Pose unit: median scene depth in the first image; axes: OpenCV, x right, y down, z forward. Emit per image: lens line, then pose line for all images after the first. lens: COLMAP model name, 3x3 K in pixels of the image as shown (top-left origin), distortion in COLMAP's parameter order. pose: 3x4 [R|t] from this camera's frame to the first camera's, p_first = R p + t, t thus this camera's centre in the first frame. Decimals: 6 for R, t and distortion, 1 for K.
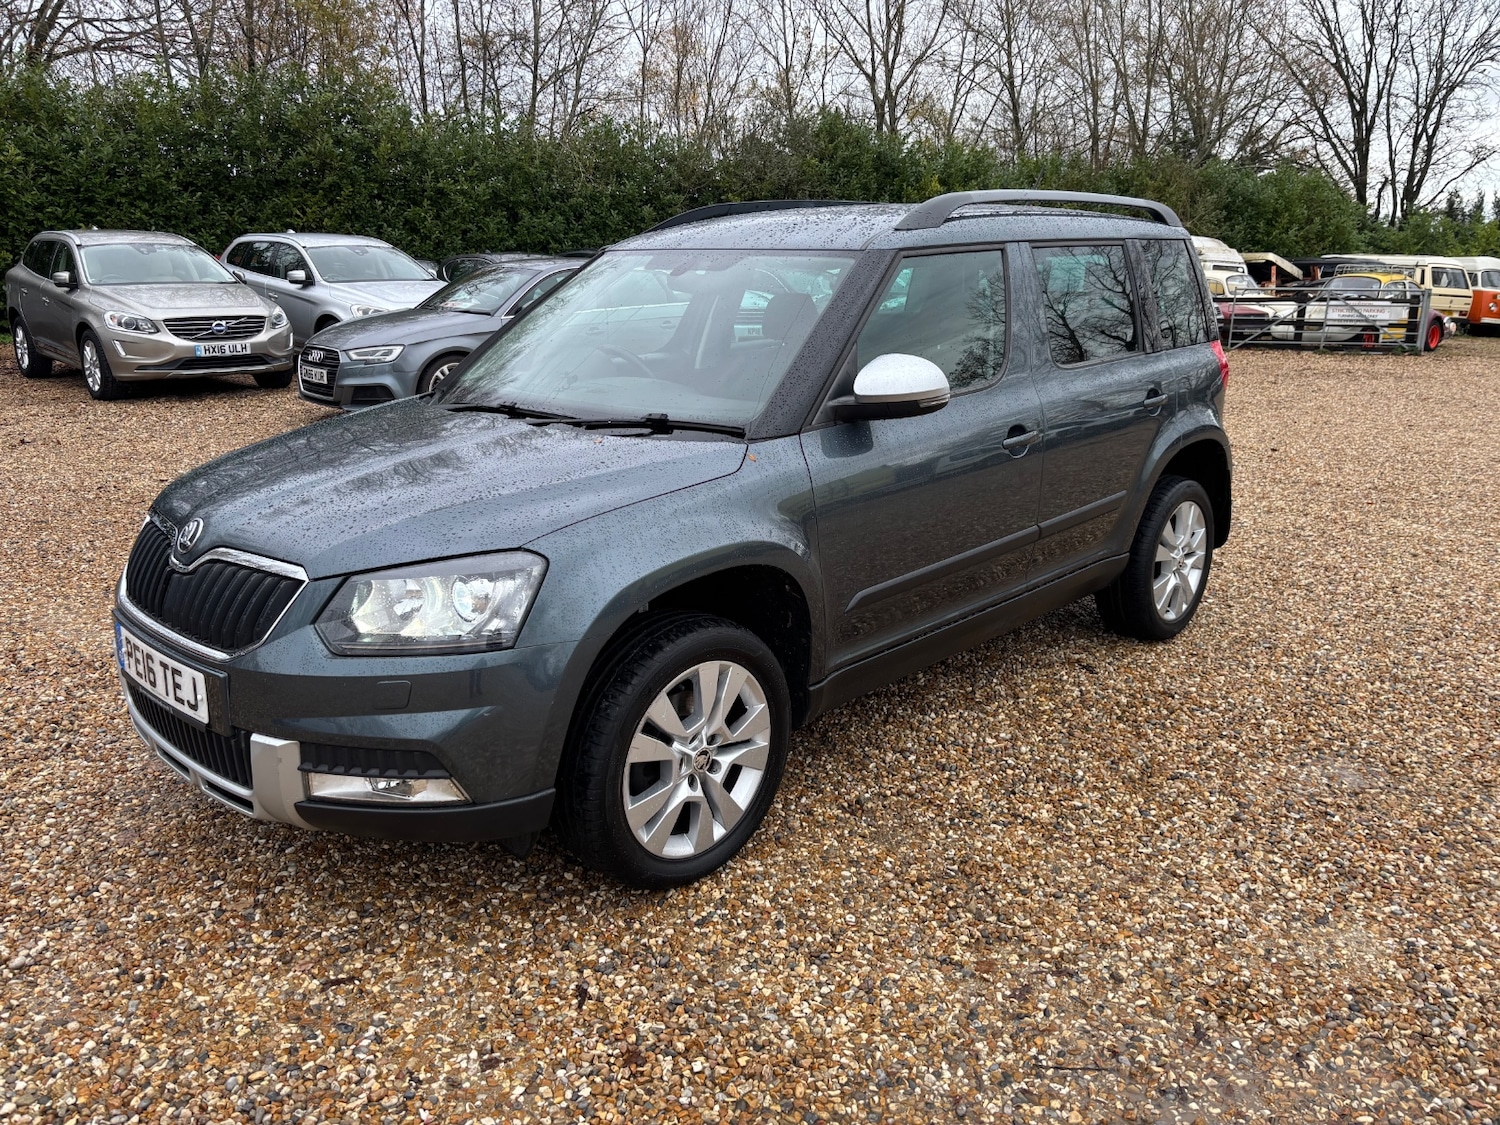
lens RADIAL K [[1135.4, 0, 743.6], [0, 1135.4, 559.3], [0, 0, 1]] dist [0.054815, -0.059497]
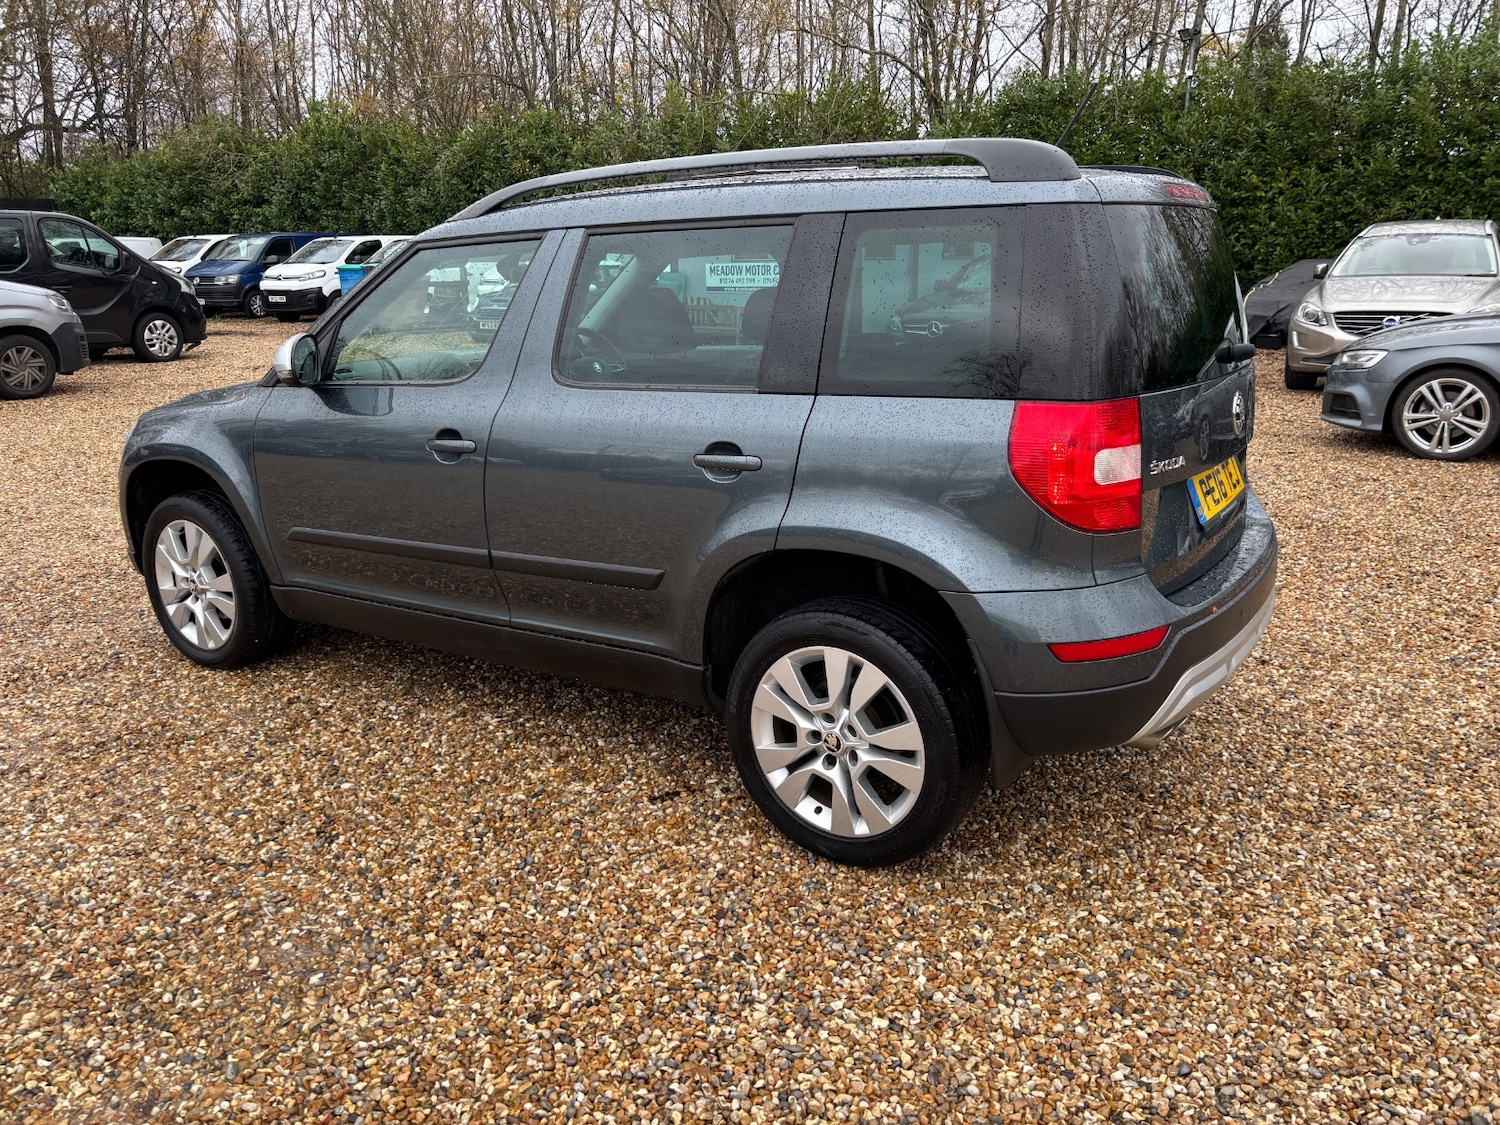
lens RADIAL K [[1135.4, 0, 762.8], [0, 1135.4, 568.3], [0, 0, 1]] dist [0.054815, -0.059497]
pose [[0.202059, 0.255114, -0.945563, 1.300581], [-0.241561, 0.948631, 0.204322, -0.284102], [0.949116, 0.187126, 0.253305, 1.115478]]
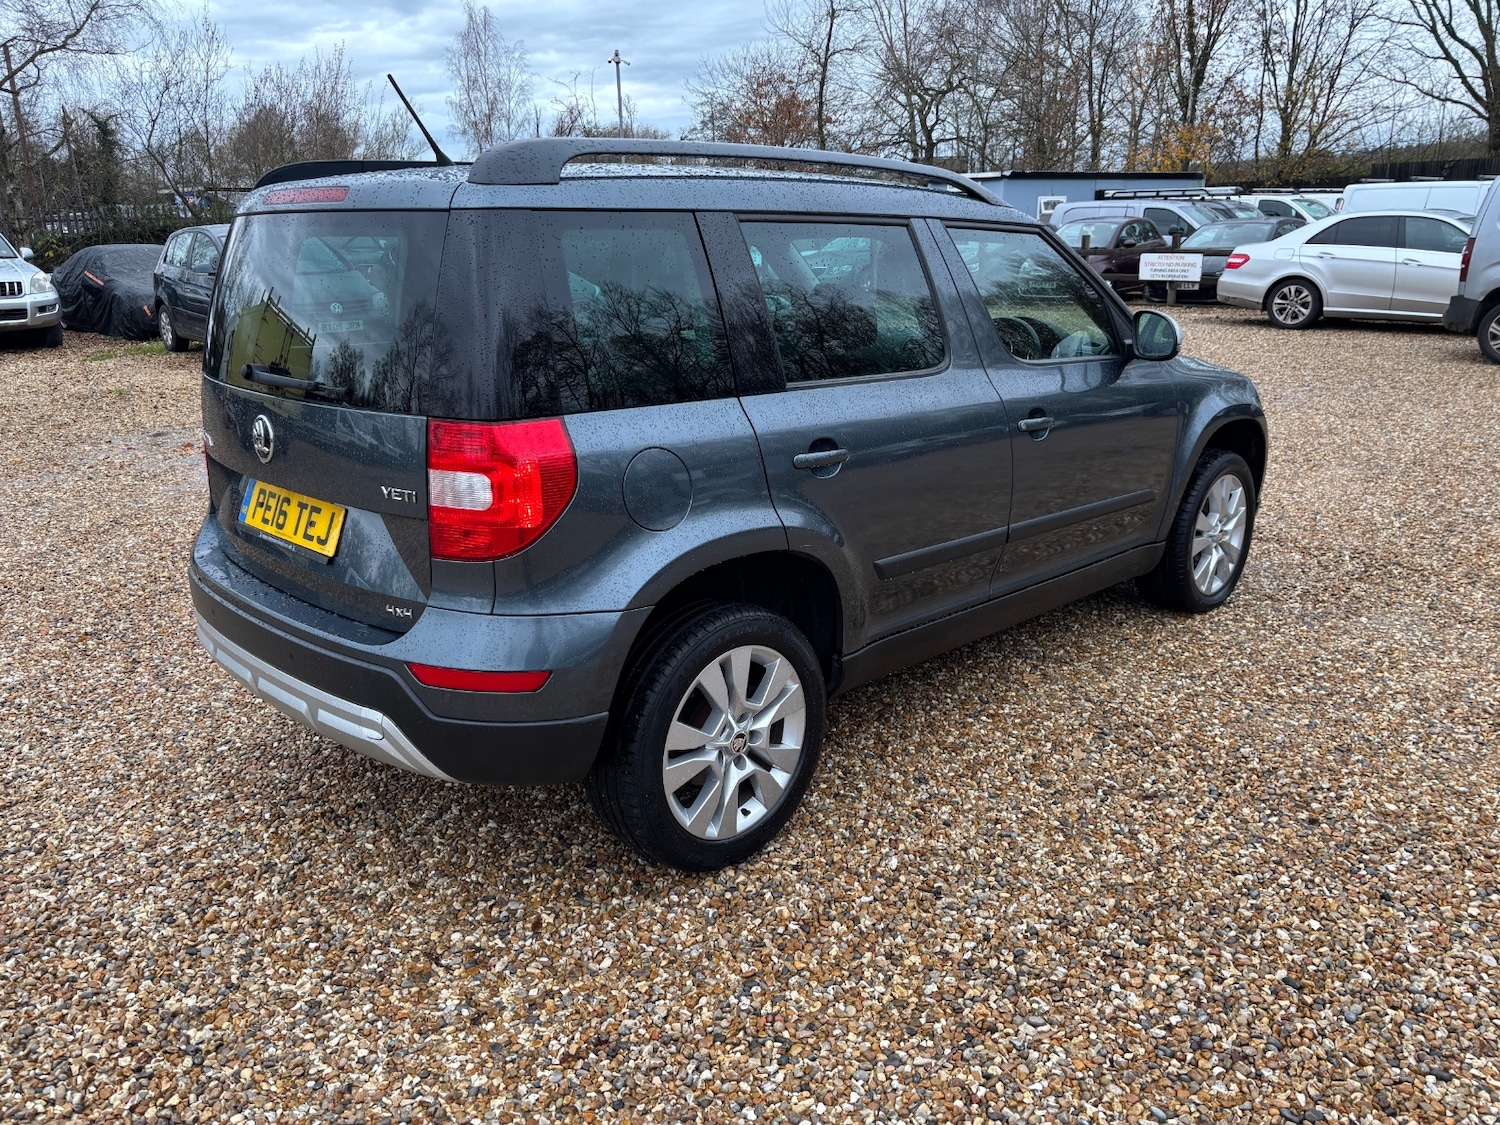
lens RADIAL K [[1135.4, 0, 754.5], [0, 1135.4, 570.2], [0, 0, 1]] dist [0.054815, -0.059497]
pose [[-0.999797, 0.006775, 0.018966, 0.119366], [0.015704, 0.851876, 0.523508, -0.654704], [-0.012610, 0.523700, -0.851809, 2.430916]]
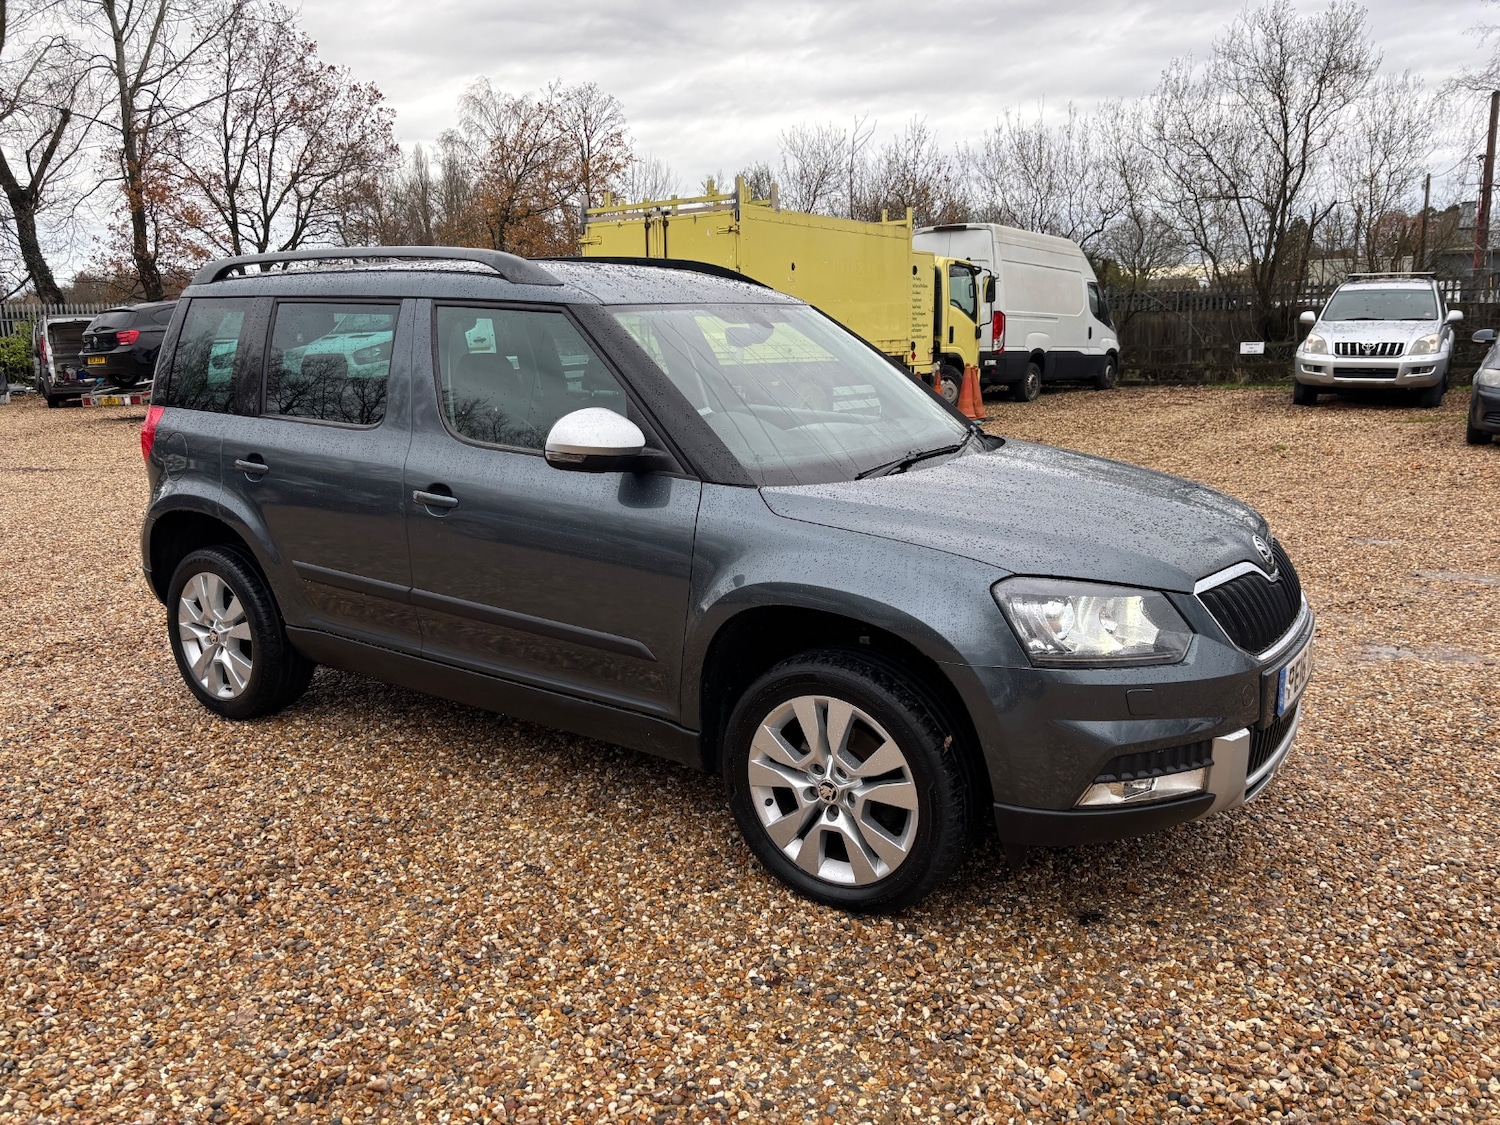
lens RADIAL K [[1135.4, 0, 746.1], [0, 1135.4, 567.7], [0, 0, 1]] dist [0.054815, -0.059497]
pose [[-0.175815, -0.214151, 0.960848, -1.206623], [0.264157, 0.929992, 0.255609, -0.347951], [-0.948320, 0.298755, -0.106937, 1.313854]]
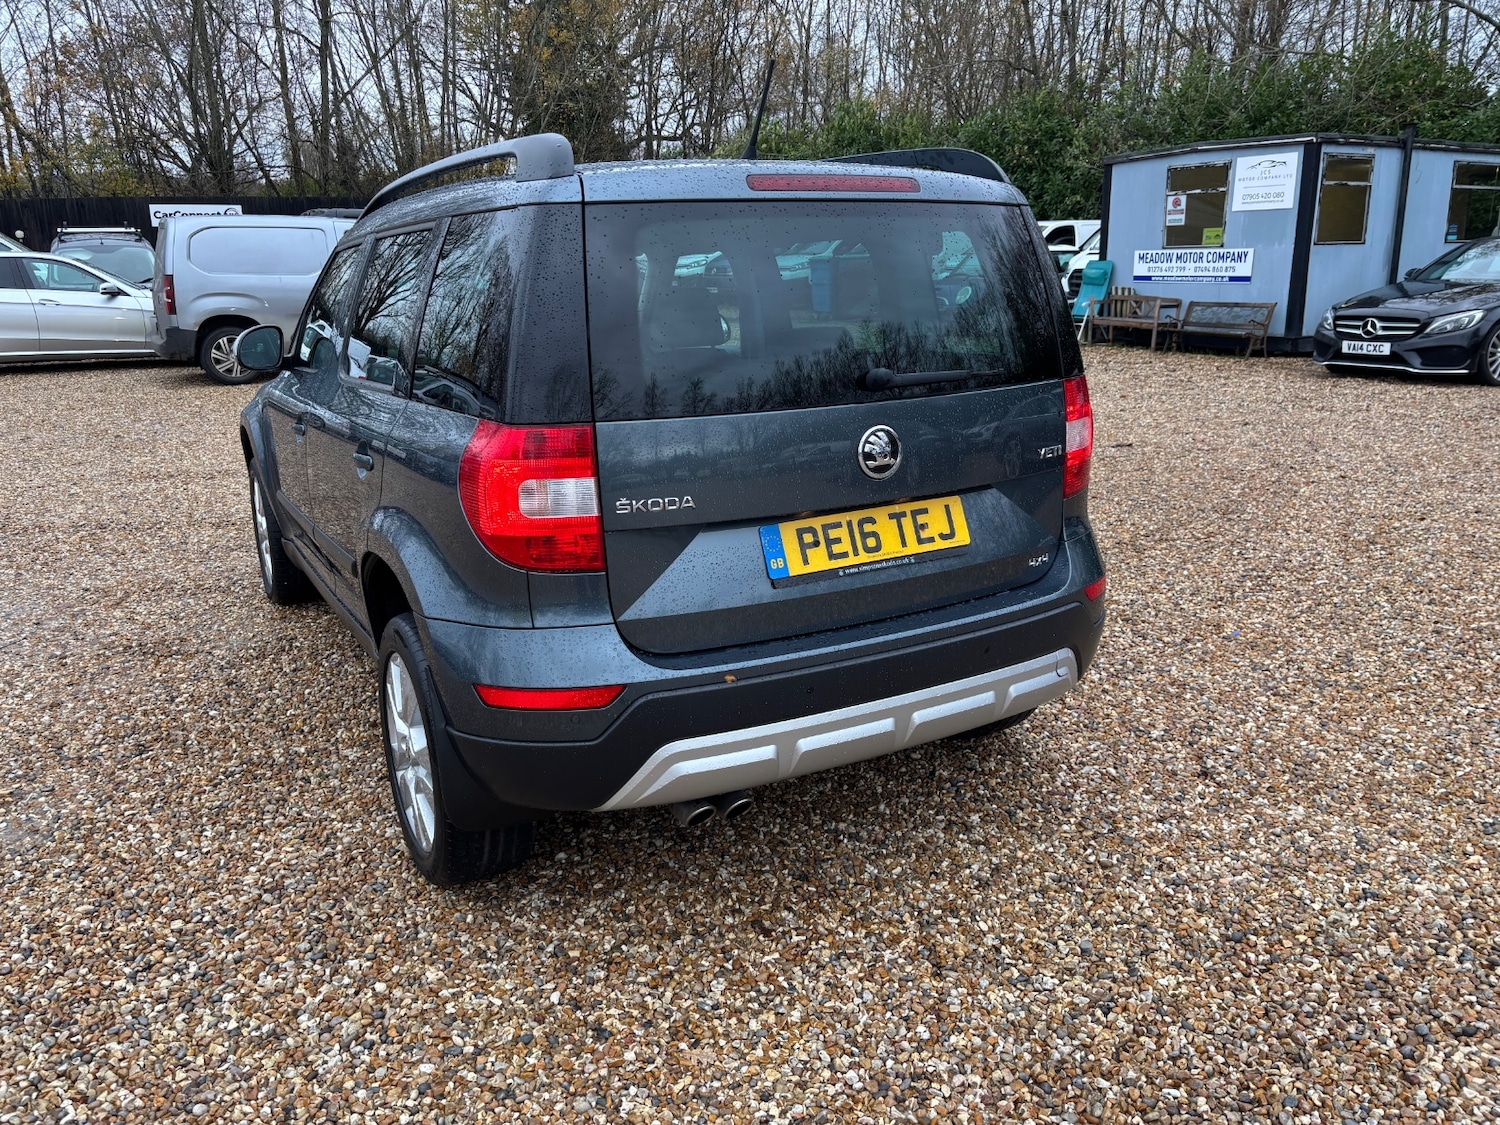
lens RADIAL K [[1135.4, 0, 756.1], [0, 1135.4, 566.1], [0, 0, 1]] dist [0.054815, -0.059497]
pose [[-0.280735, 0.258575, -0.924298, 1.215853], [-0.230390, 0.916714, 0.326430, -0.461506], [0.931723, 0.304590, -0.197781, 1.772679]]
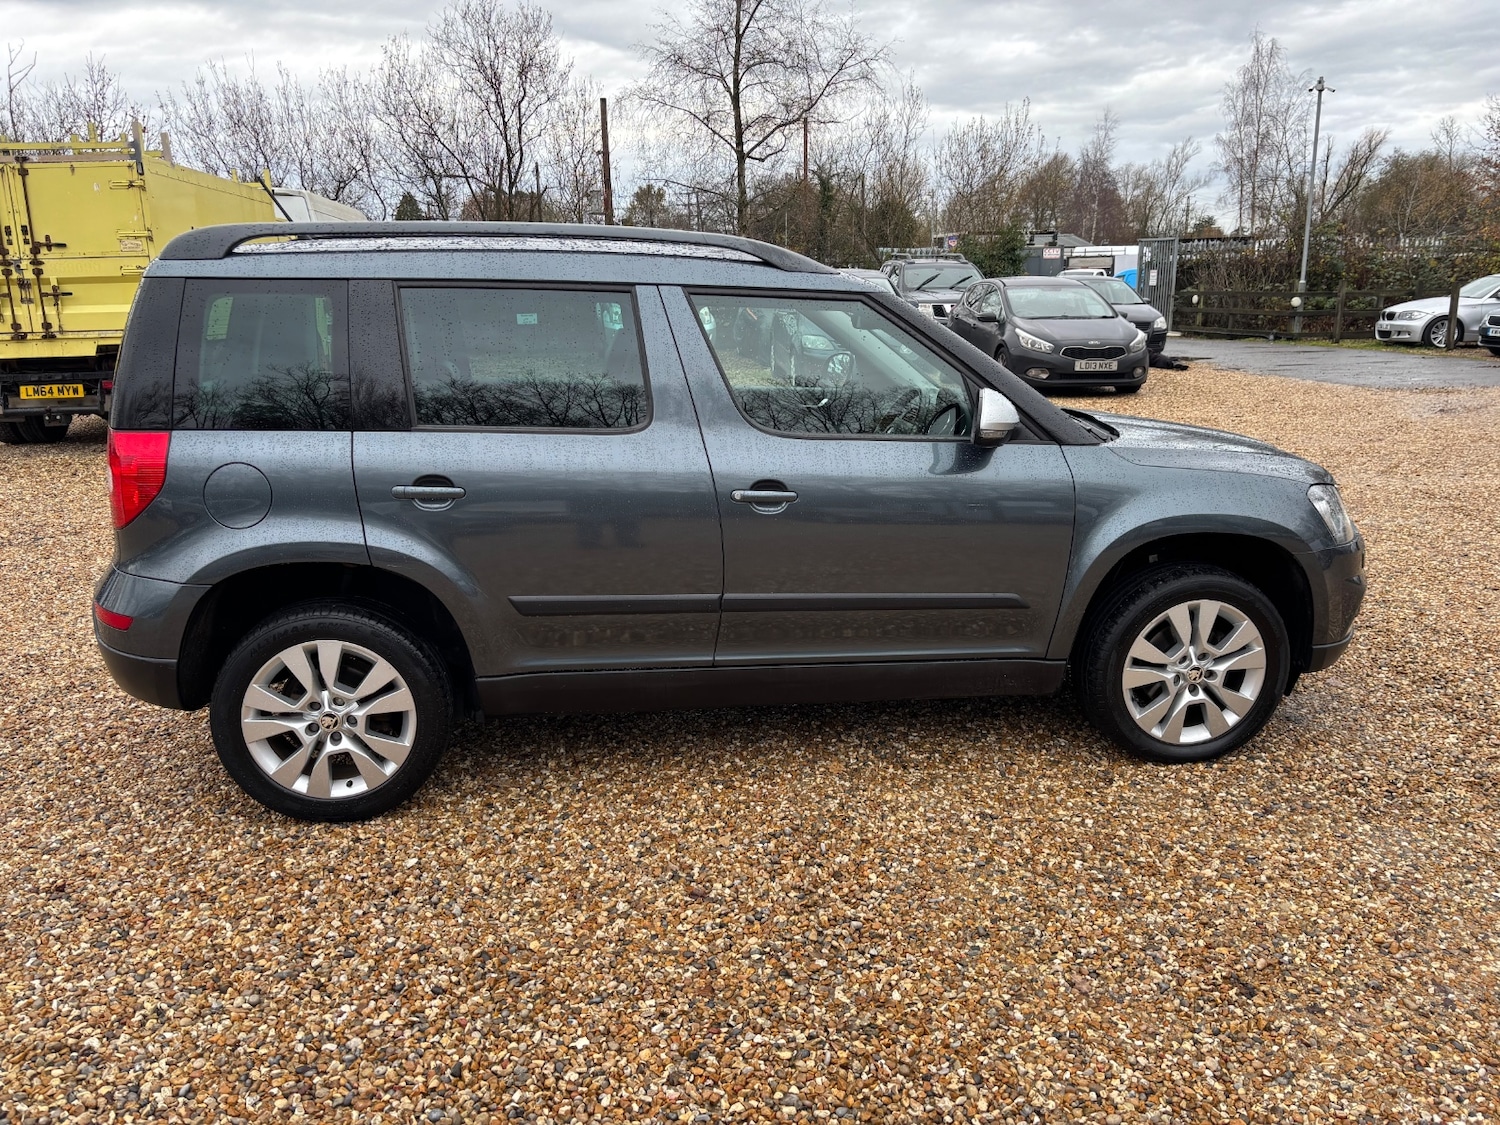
lens RADIAL K [[1135.4, 0, 751.2], [0, 1135.4, 562.4], [0, 0, 1]] dist [0.054815, -0.059497]
pose [[-0.790017, -0.147488, 0.595080, -0.729638], [0.161820, 0.886049, 0.434432, -0.605001], [-0.591343, 0.439505, -0.676128, 2.178818]]
